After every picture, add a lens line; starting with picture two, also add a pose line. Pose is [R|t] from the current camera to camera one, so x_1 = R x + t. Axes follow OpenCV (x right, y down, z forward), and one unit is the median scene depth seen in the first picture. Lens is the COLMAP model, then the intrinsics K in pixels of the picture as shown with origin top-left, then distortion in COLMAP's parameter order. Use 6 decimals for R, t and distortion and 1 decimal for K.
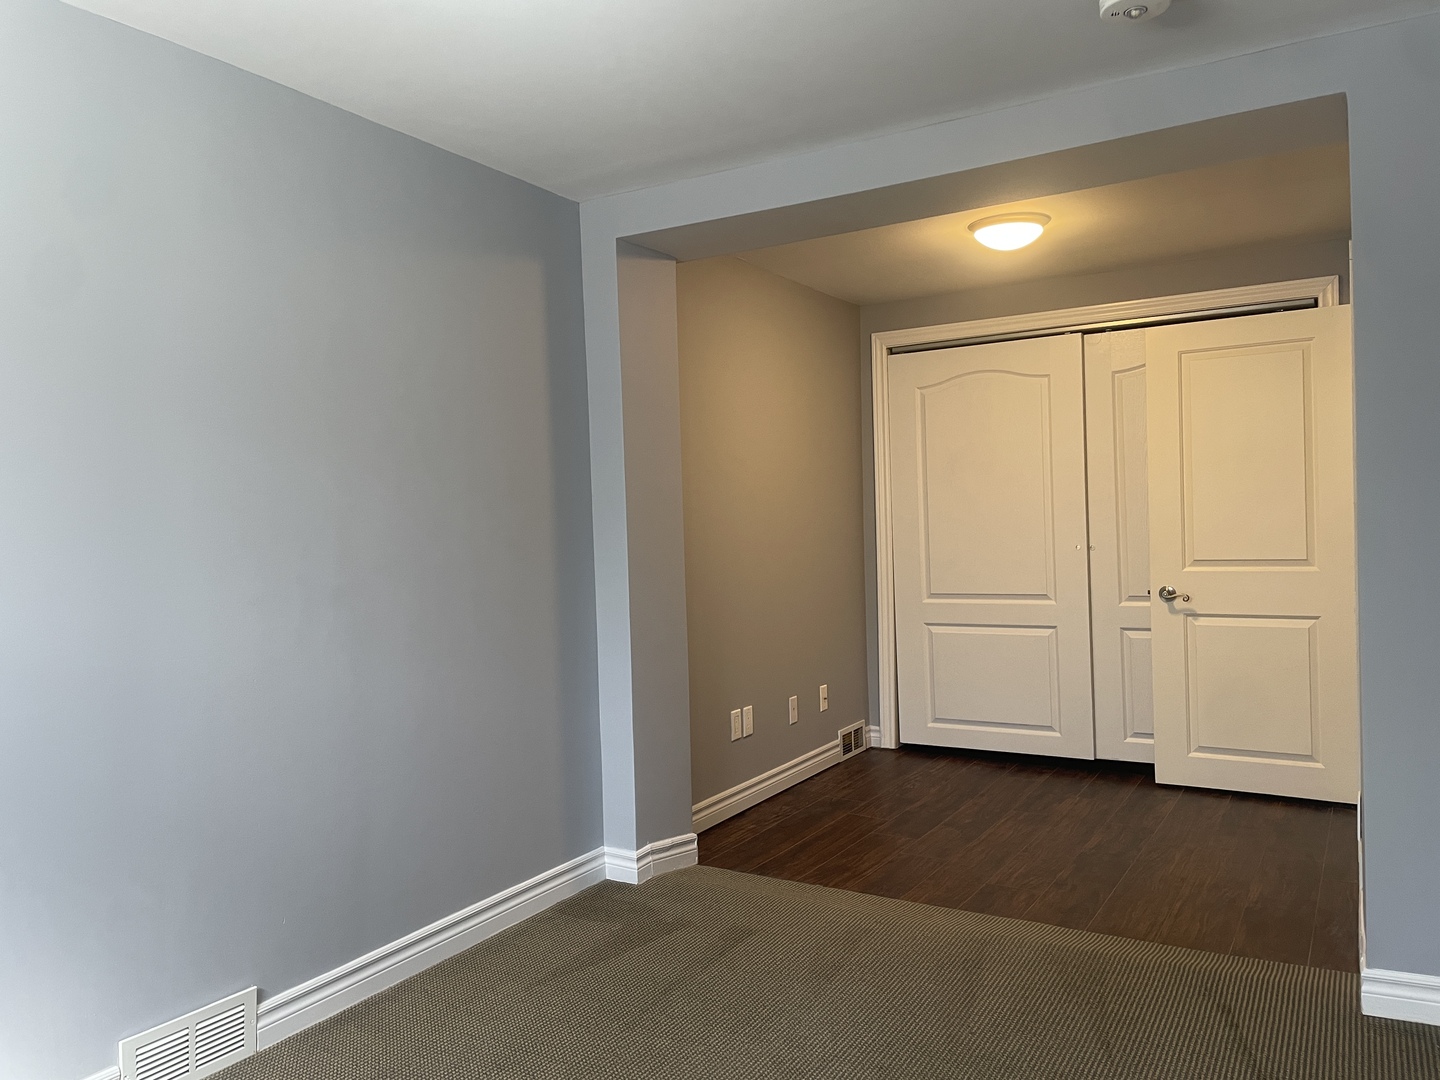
lens RADIAL K [[1088.1, 0, 718.4], [0, 1088.1, 539.8], [0, 0, 1]] dist [0.061898, -0.082070]
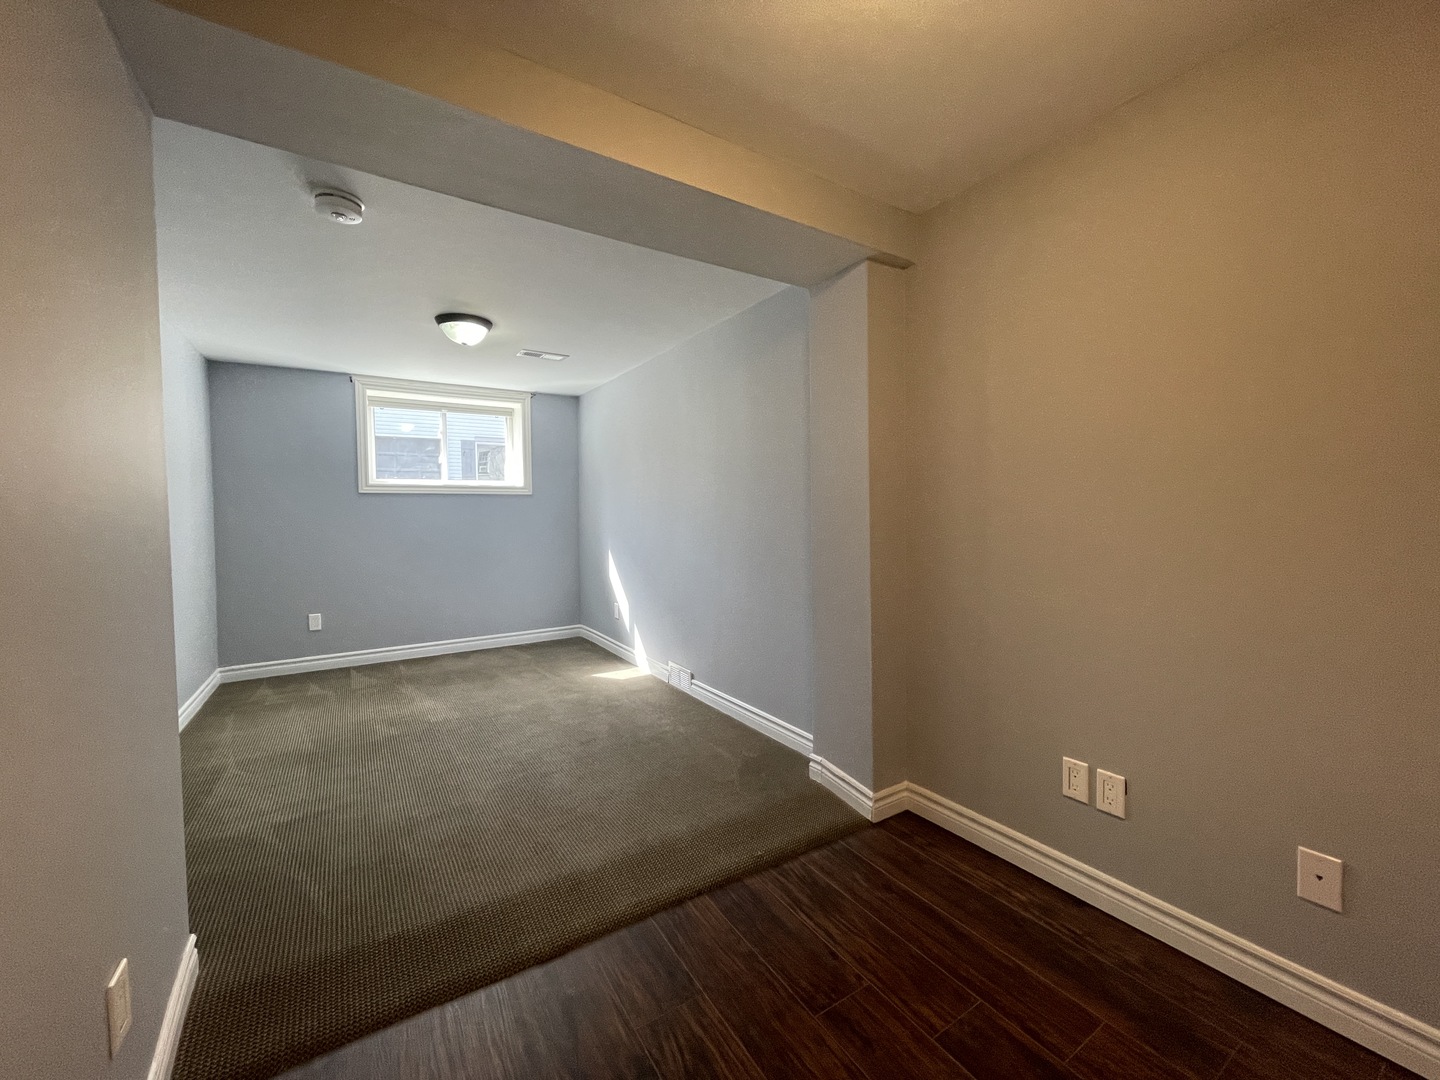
lens RADIAL K [[582.1, 0, 716.4], [0, 582.1, 539.5], [0, 0, 1]] dist [-0.000746, -0.000072]
pose [[-0.449700, 0.061346, -0.891070, 0.491966], [-0.008332, 0.997307, 0.072865, -0.017895], [0.893141, 0.040192, -0.447978, 1.010518]]
